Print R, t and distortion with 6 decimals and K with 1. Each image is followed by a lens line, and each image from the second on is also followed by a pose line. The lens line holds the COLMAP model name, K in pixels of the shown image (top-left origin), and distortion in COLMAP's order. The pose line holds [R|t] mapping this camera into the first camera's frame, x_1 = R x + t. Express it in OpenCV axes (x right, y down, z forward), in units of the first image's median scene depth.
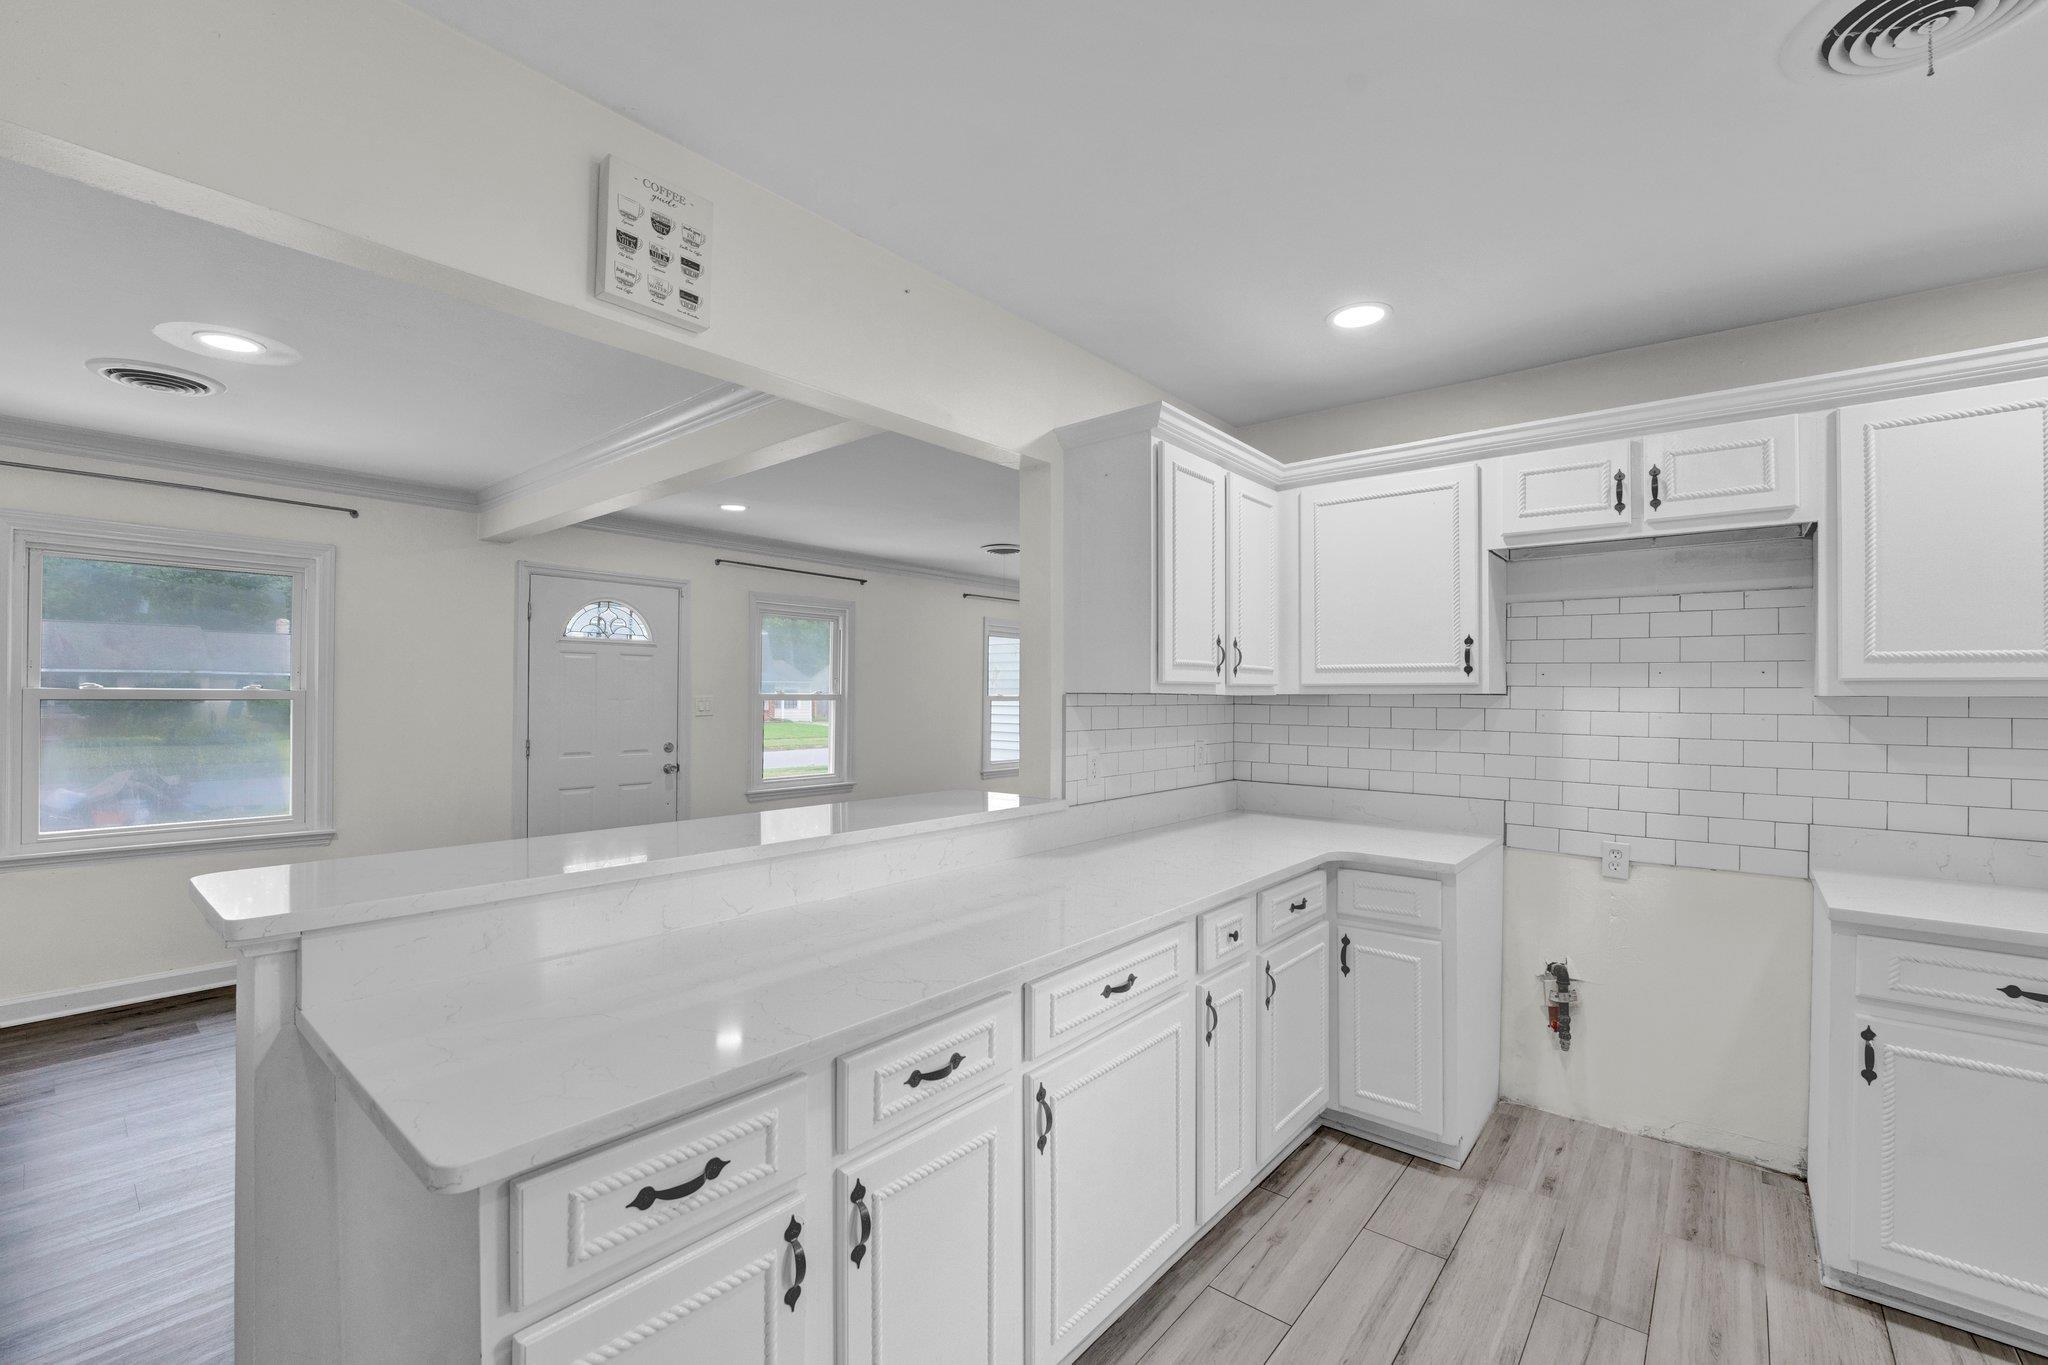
lens RADIAL K [[861.6, 0, 1025.0], [0, 861.6, 688.3], [0, 0, 1]] dist [-0.028748, 0.003406]
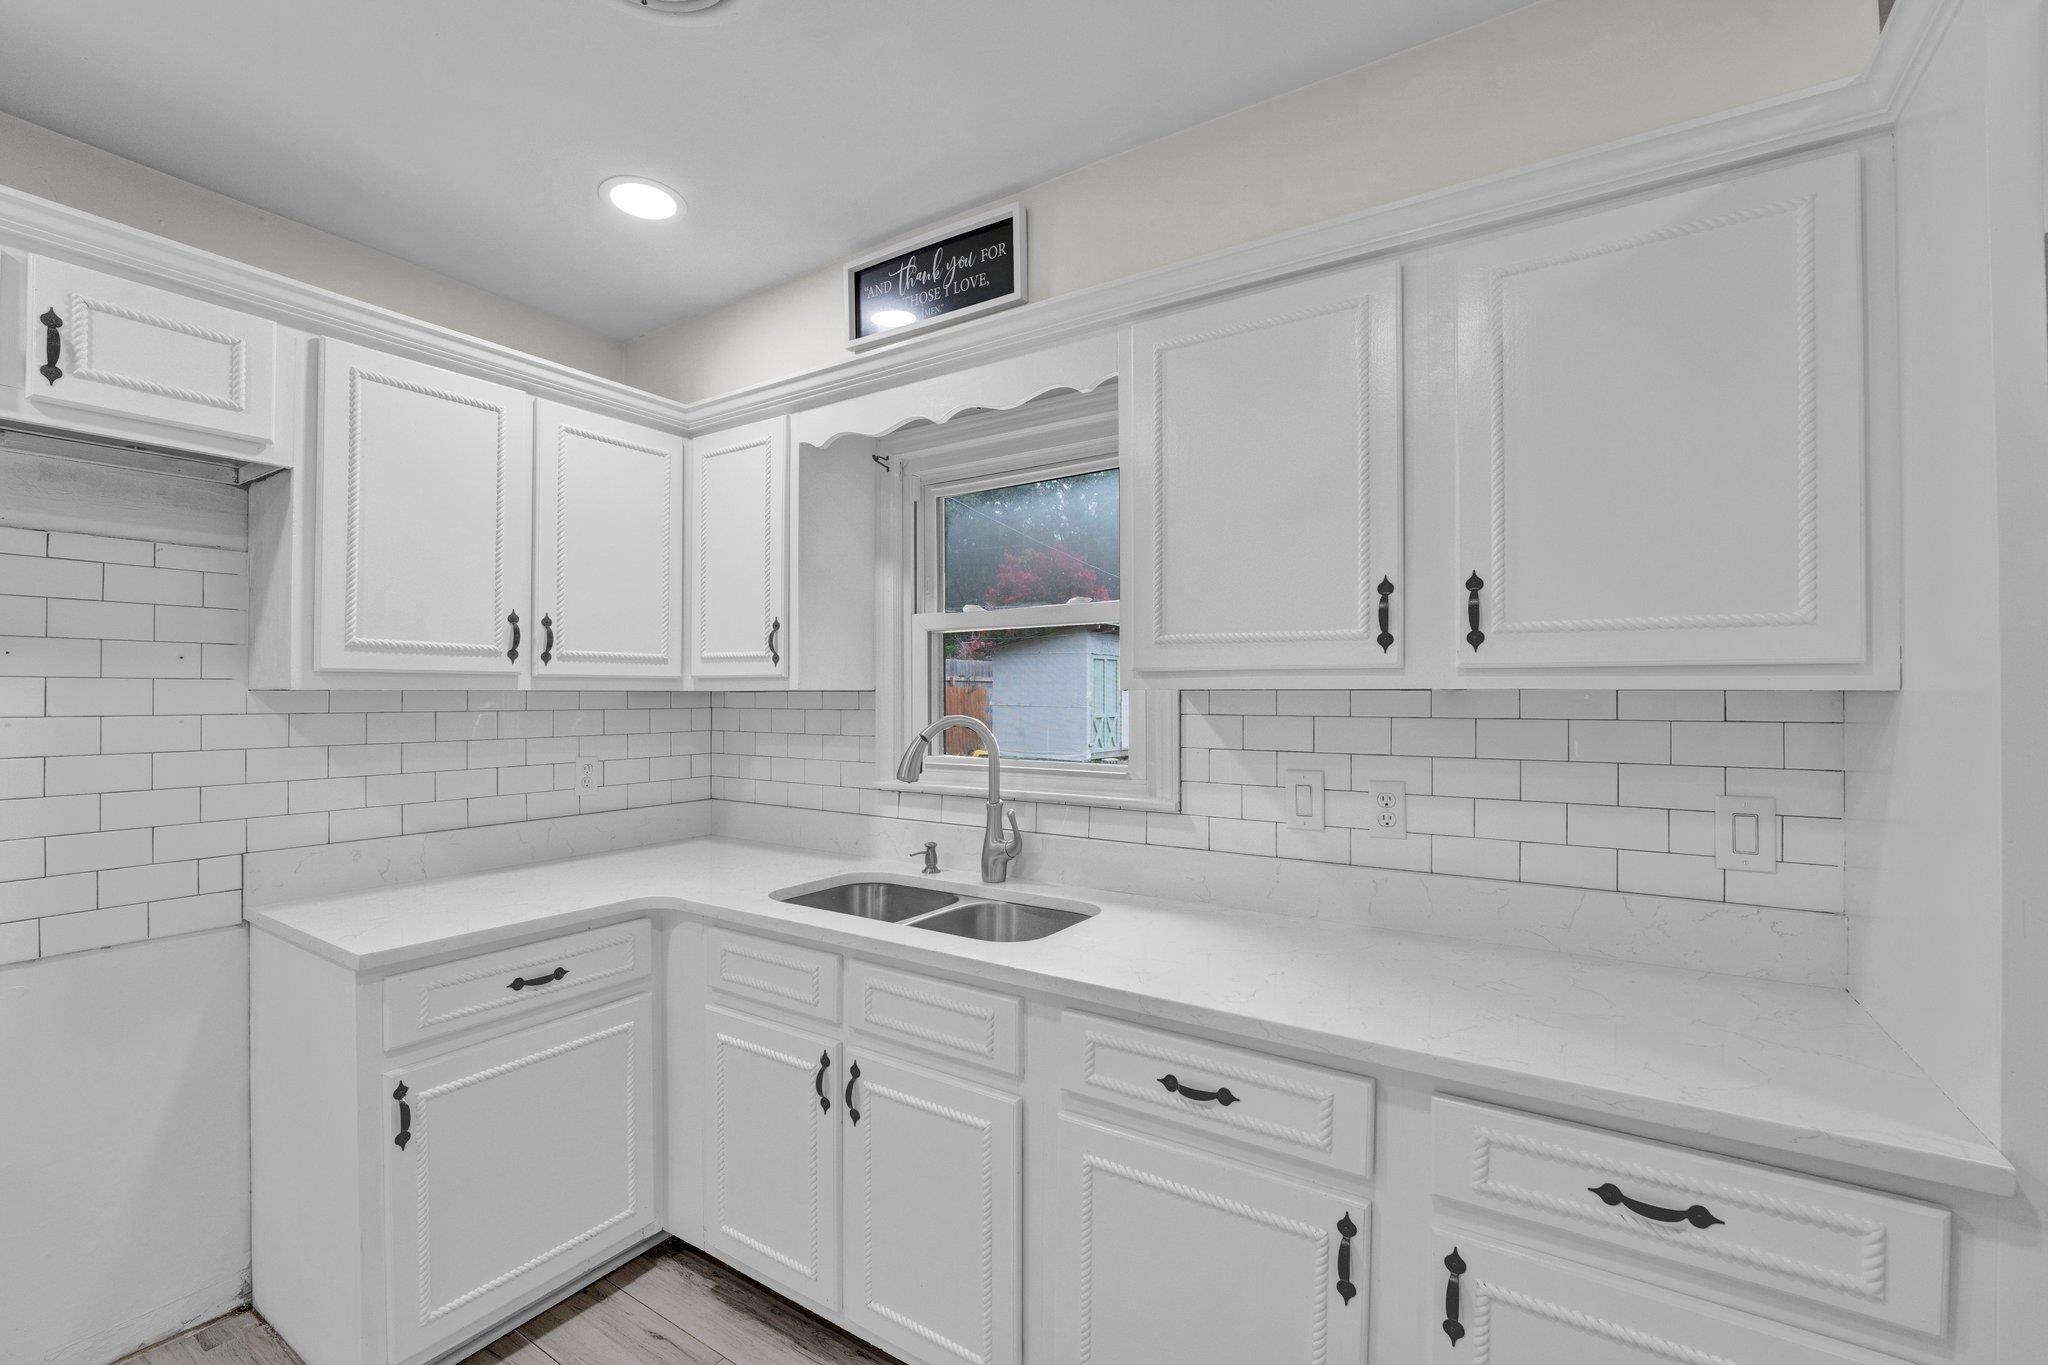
lens RADIAL K [[861.6, 0, 1029.2], [0, 861.6, 688.0], [0, 0, 1]] dist [-0.028748, 0.003406]
pose [[-0.122297, -0.001080, 0.992493, 0.067930], [-0.009780, 0.999952, -0.000117, 0.000497], [-0.992445, -0.009721, -0.122302, 0.377057]]
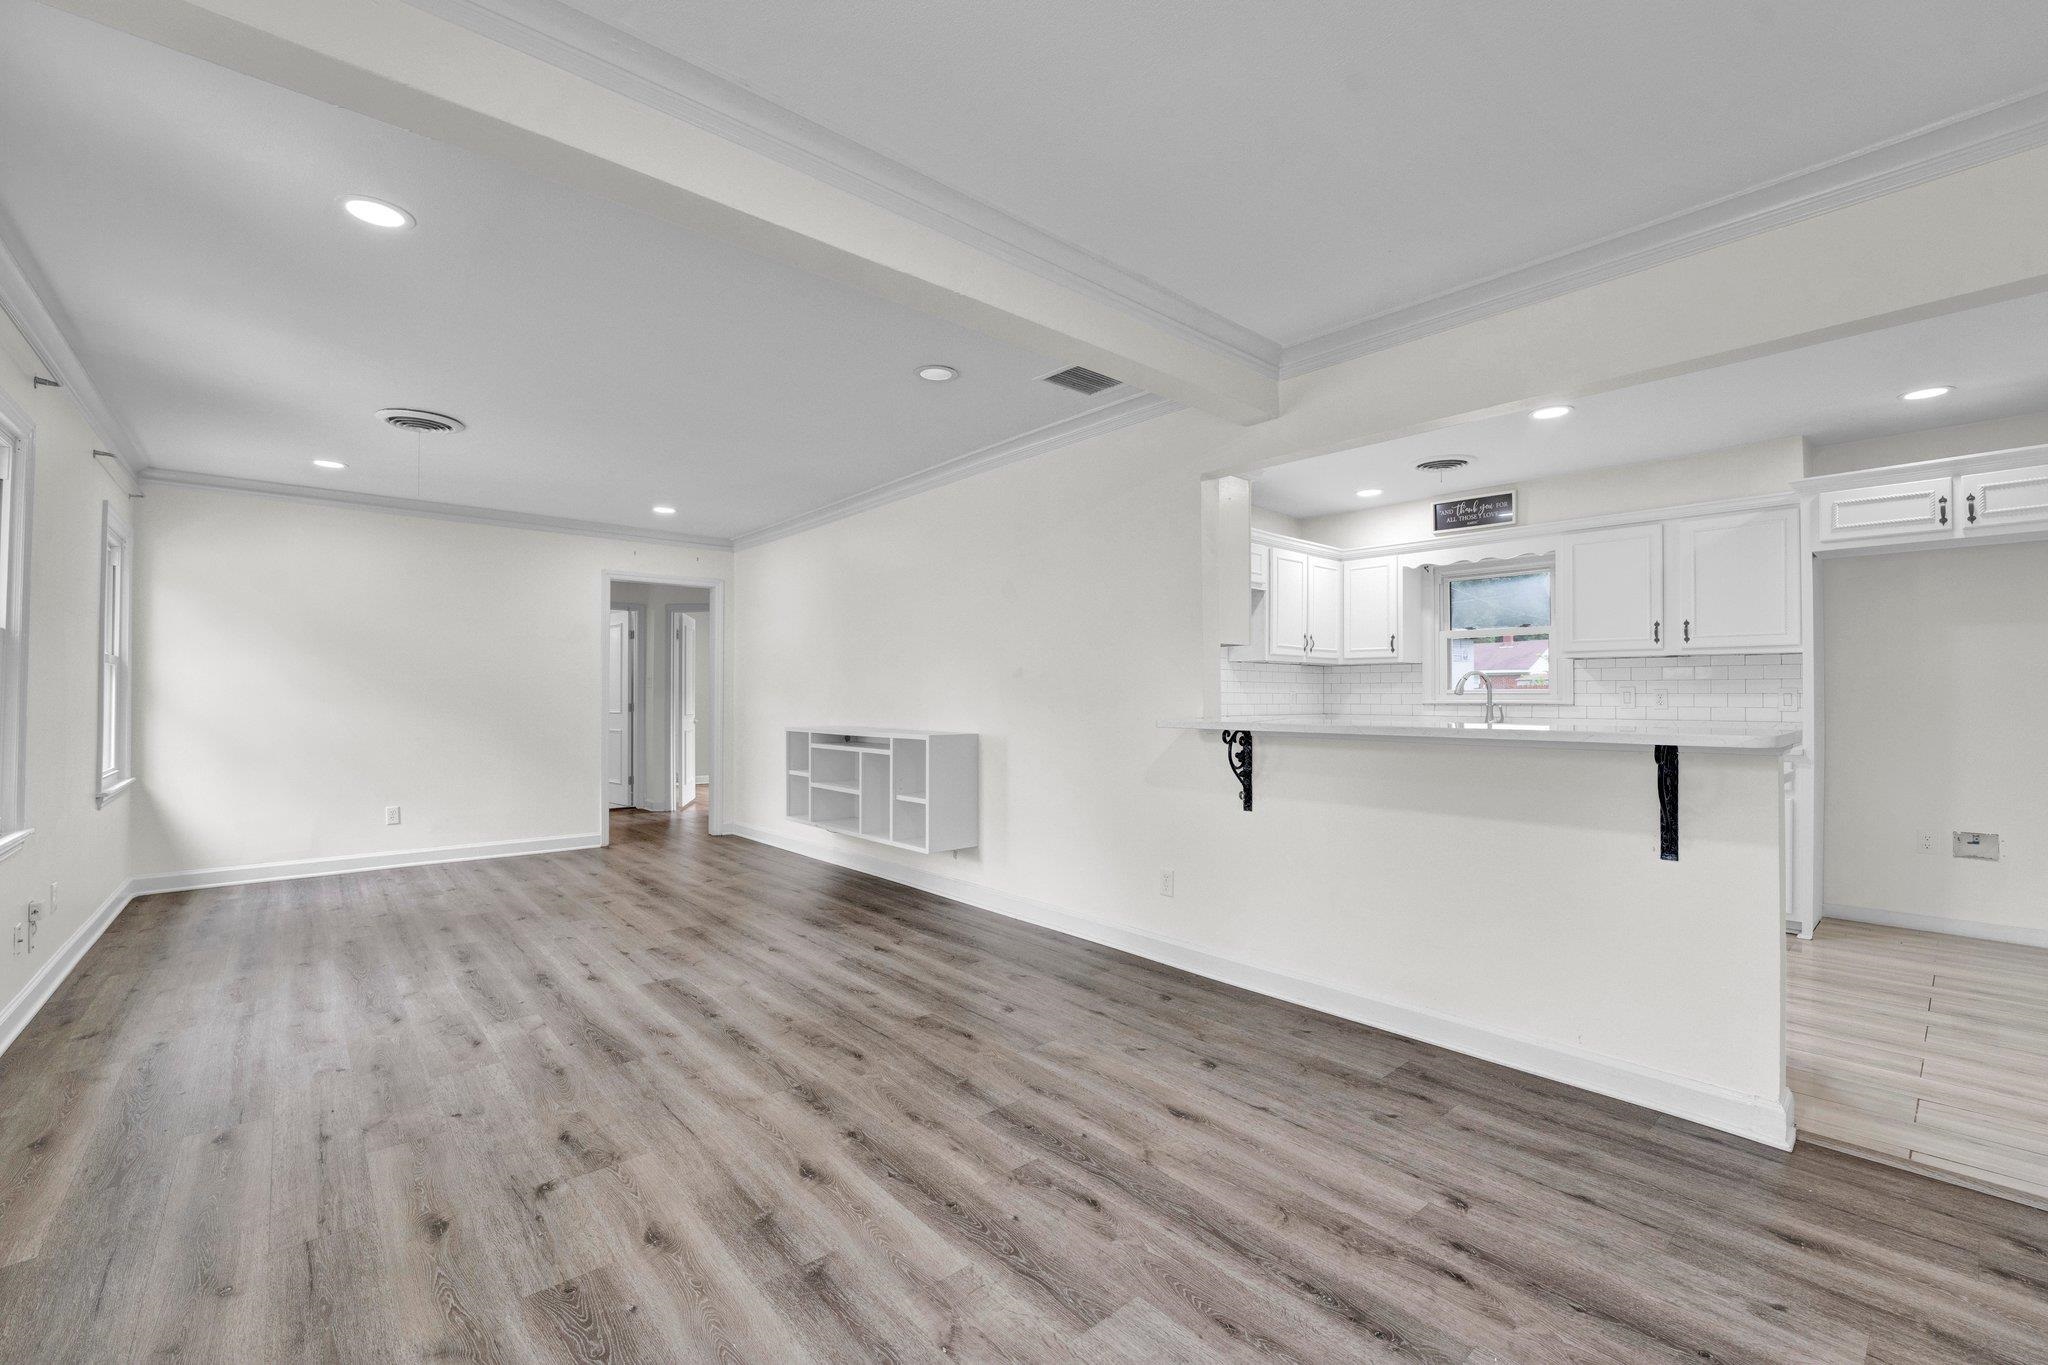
lens RADIAL K [[861.6, 0, 1019.9], [0, 861.6, 685.4], [0, 0, 1]] dist [-0.028748, 0.003406]
pose [[0.166539, 0.004694, 0.986024, -1.569840], [-0.010581, 0.999940, -0.002973, 0.091582], [-0.985978, -0.009938, 0.166578, 1.192172]]
